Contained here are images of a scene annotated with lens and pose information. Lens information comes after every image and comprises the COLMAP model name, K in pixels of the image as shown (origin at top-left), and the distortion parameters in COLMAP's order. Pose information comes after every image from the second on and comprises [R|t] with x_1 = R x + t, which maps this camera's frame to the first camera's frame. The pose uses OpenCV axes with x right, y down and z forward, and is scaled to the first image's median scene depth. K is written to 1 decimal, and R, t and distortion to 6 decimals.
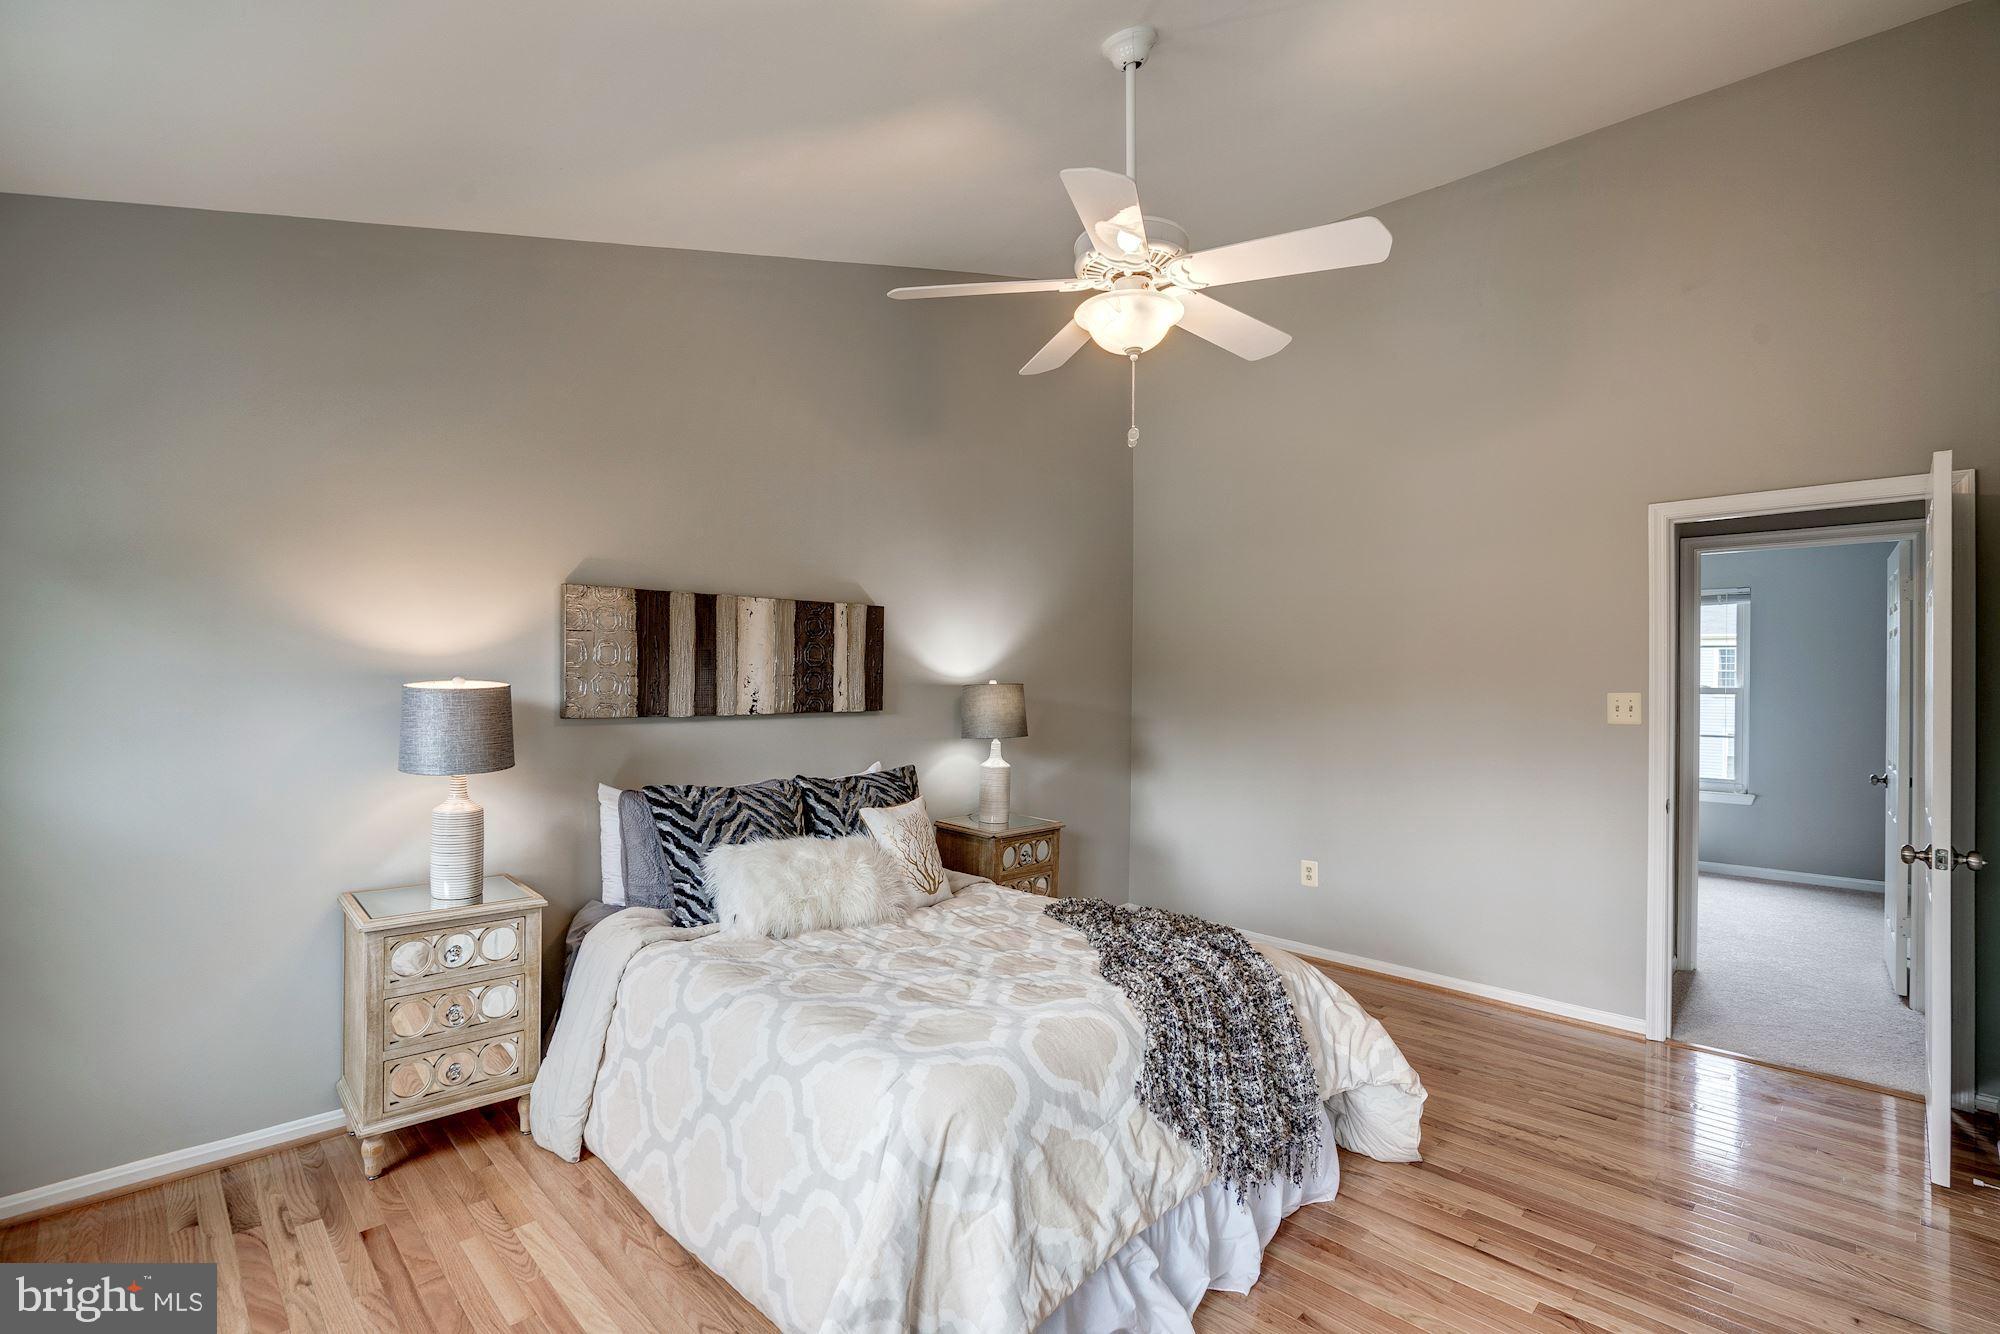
lens RADIAL K [[949.6, 0, 994.0], [0, 949.6, 678.9], [0, 0, 1]] dist [-0.051474, 0.022667]
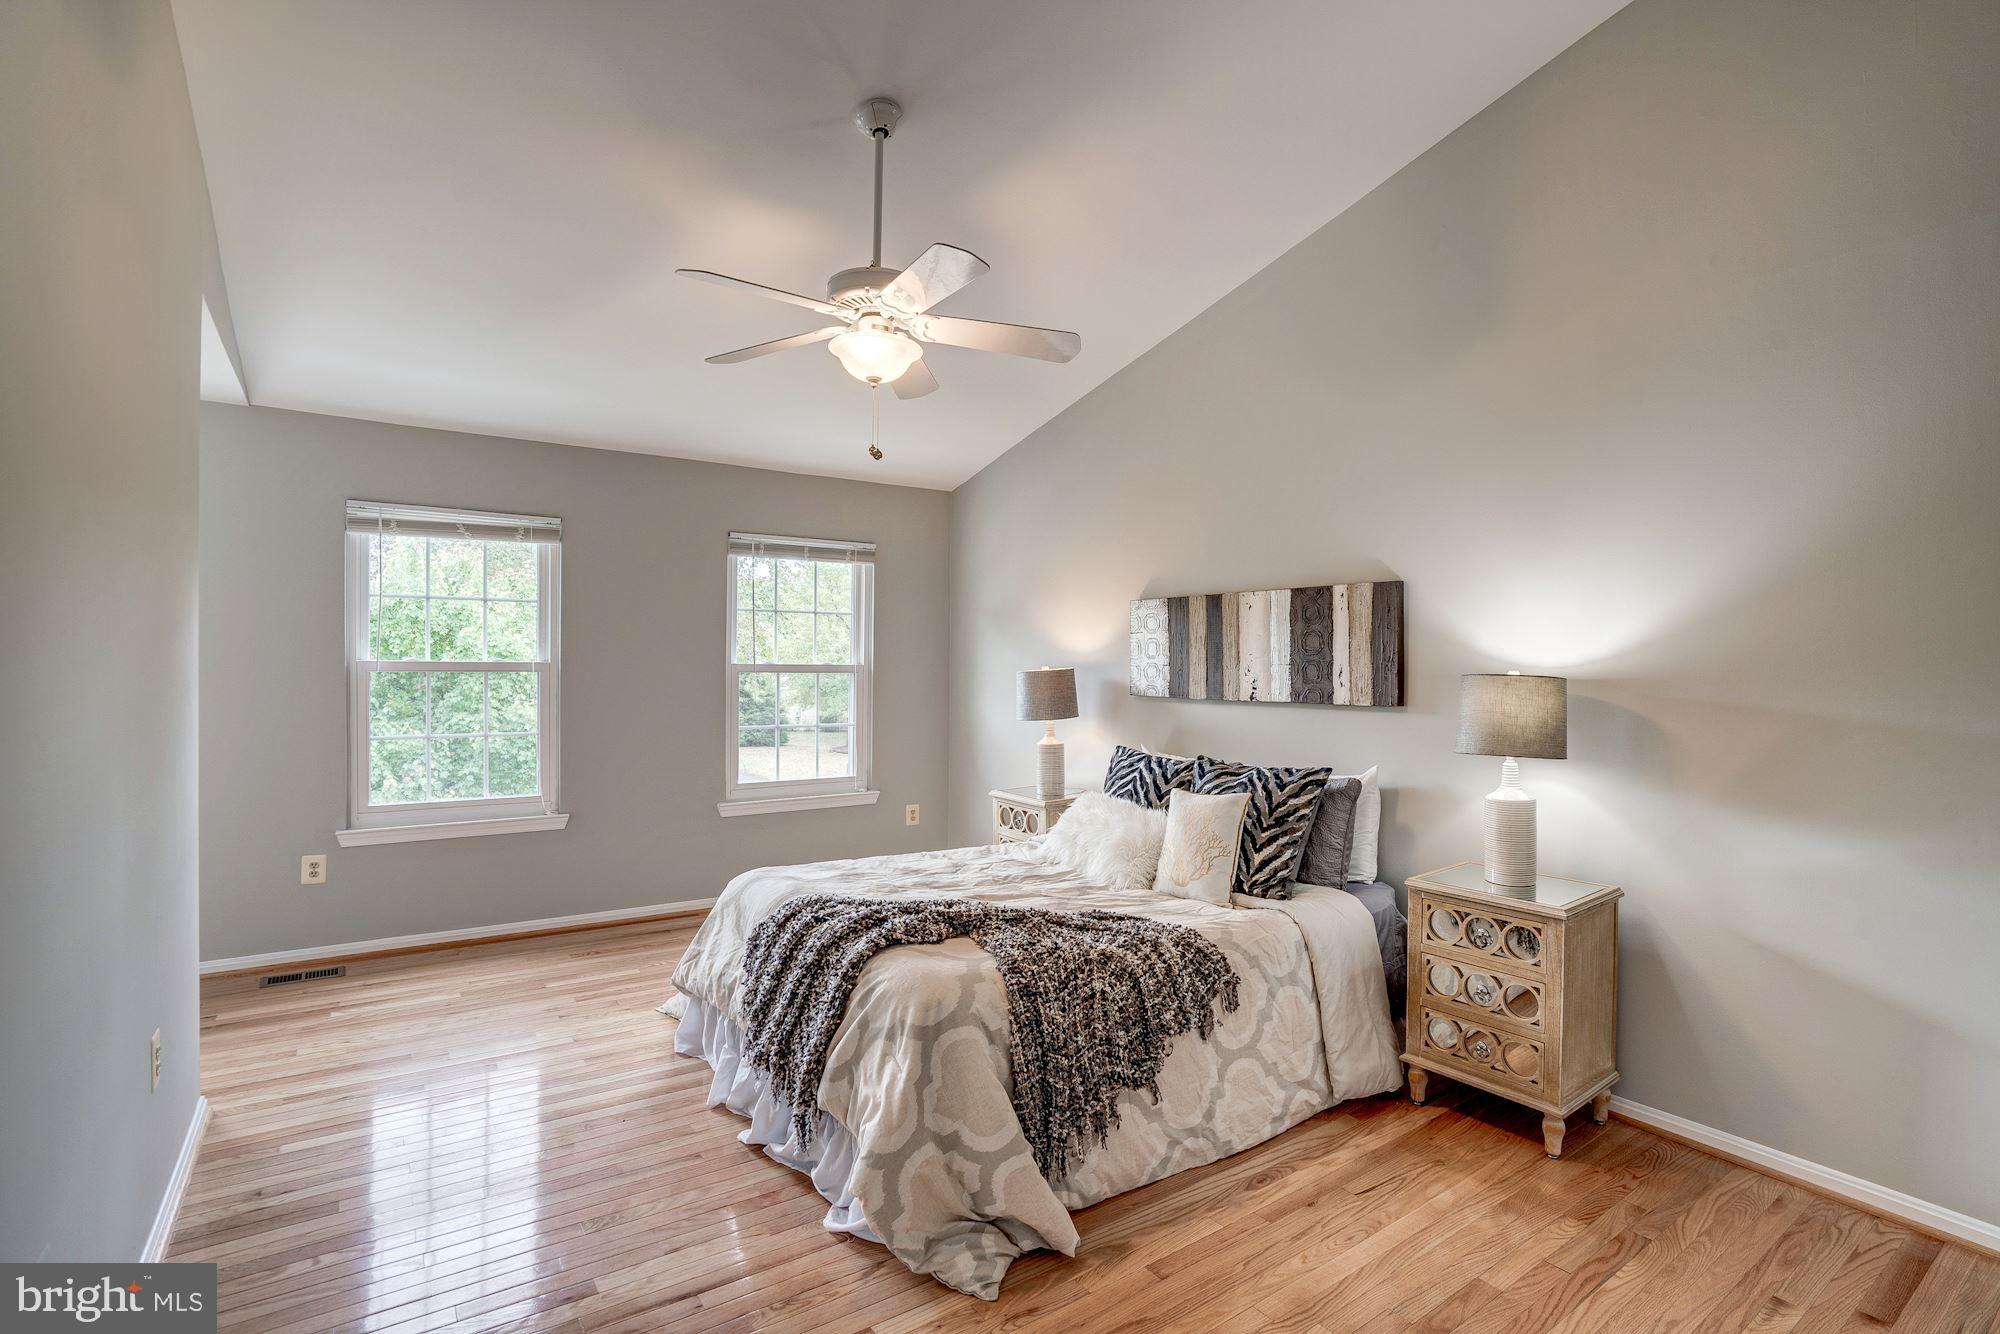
lens RADIAL K [[949.6, 0, 994.0], [0, 949.6, 678.9], [0, 0, 1]] dist [-0.051474, 0.022667]
pose [[-0.136705, -0.004722, -0.990601, 0.800097], [-0.022235, 0.999751, -0.001697, 0.019819], [0.990362, 0.021794, -0.136776, 0.811172]]
